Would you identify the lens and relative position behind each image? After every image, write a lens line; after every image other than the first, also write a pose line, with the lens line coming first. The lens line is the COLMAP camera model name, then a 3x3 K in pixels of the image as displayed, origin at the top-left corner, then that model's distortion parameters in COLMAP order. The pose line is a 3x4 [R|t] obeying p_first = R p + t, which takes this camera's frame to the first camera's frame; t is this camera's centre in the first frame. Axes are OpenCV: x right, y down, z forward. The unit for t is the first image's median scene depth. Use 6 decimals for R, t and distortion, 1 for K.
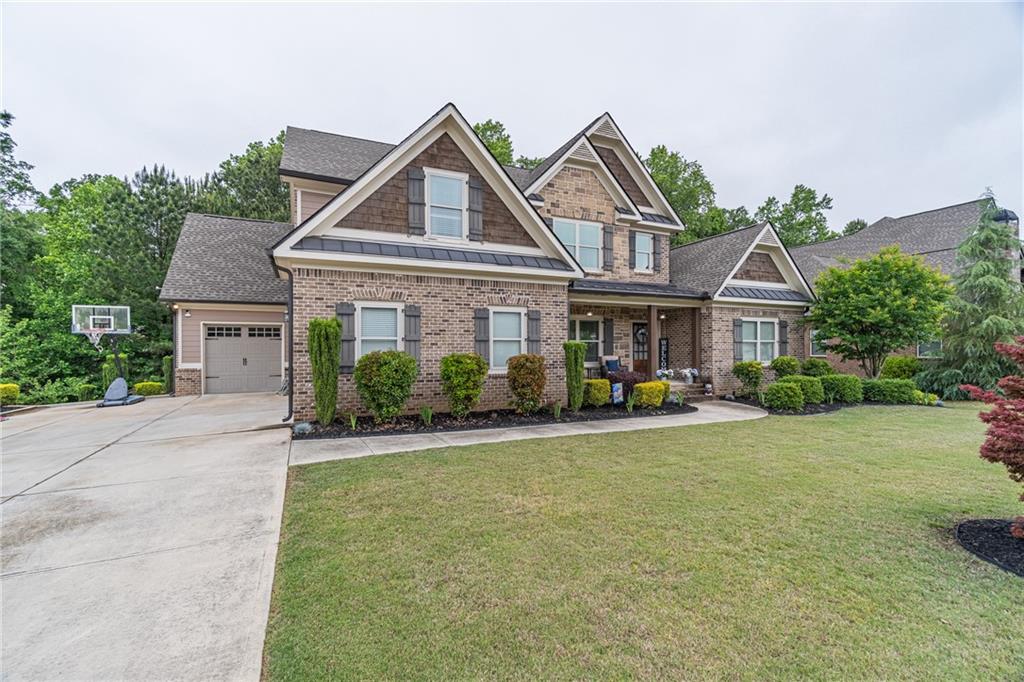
lens RADIAL K [[450.9, 0, 513.9], [0, 450.9, 346.9], [0, 0, 1]] dist [-0.001852, -0.000394]
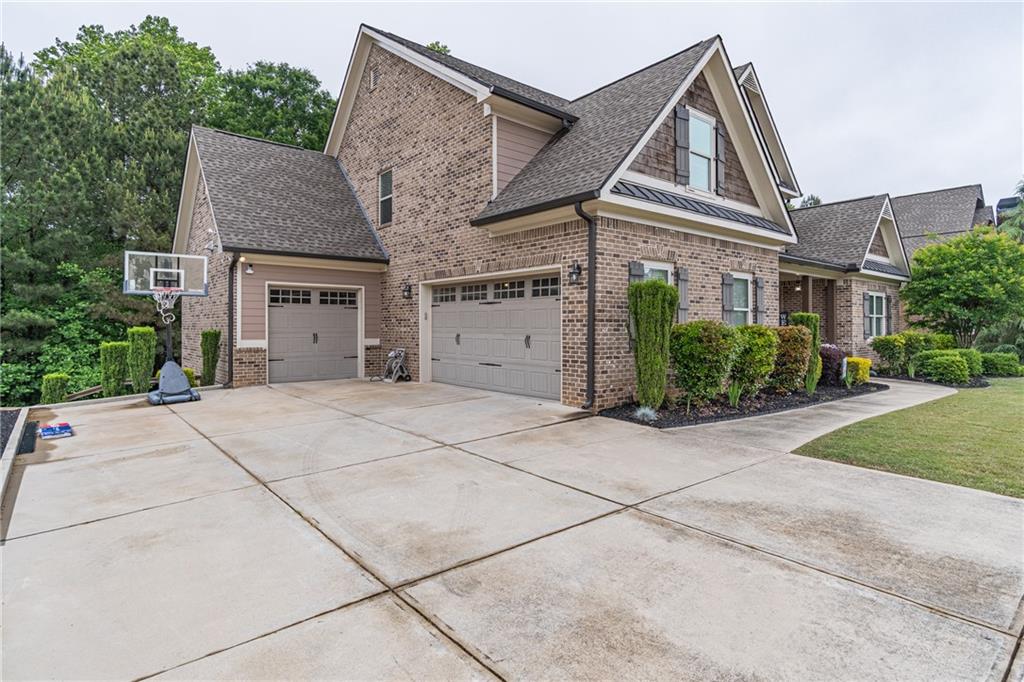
lens RADIAL K [[548.7, 0, 513.3], [0, 548.7, 319.5], [0, 0, 1]] dist [0.002807, 0.000913]
pose [[0.964549, 0.006972, 0.263813, -0.563360], [-0.003829, 0.999915, -0.012429, 0.013476], [-0.263878, 0.010978, 0.964494, 0.065784]]
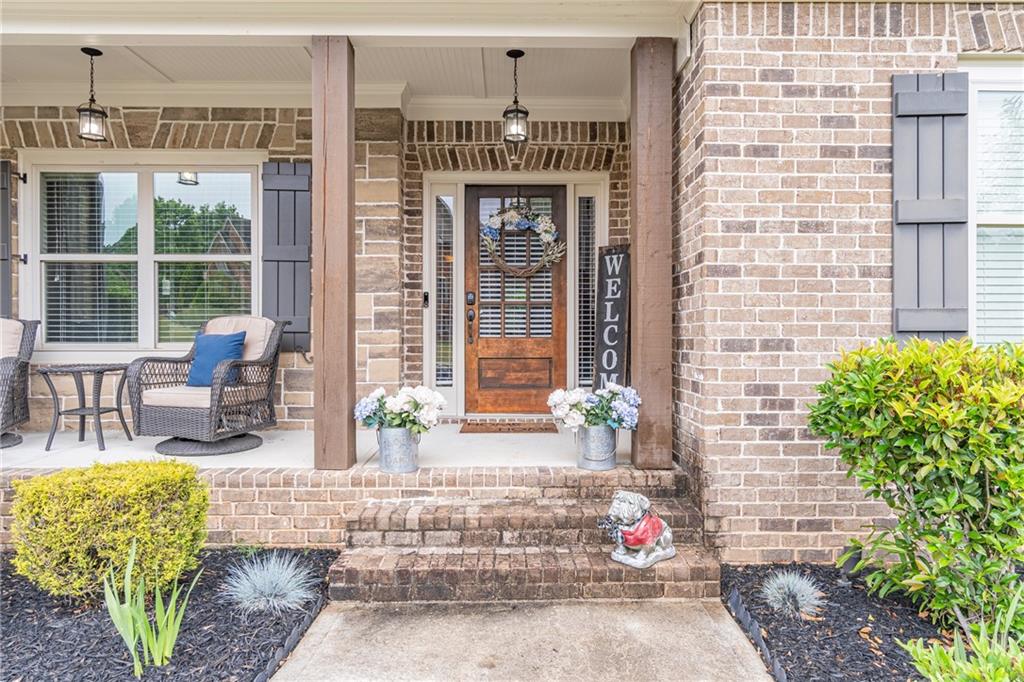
lens RADIAL K [[653.0, 0, 512.5], [0, 653.0, 334.5], [0, 0, 1]] dist [0.000807, -0.000073]
pose [[0.911798, 0.002289, -0.410633, 0.475962], [-0.000608, 0.999991, 0.004224, 0.027641], [0.410639, -0.003602, 0.911791, 0.763664]]
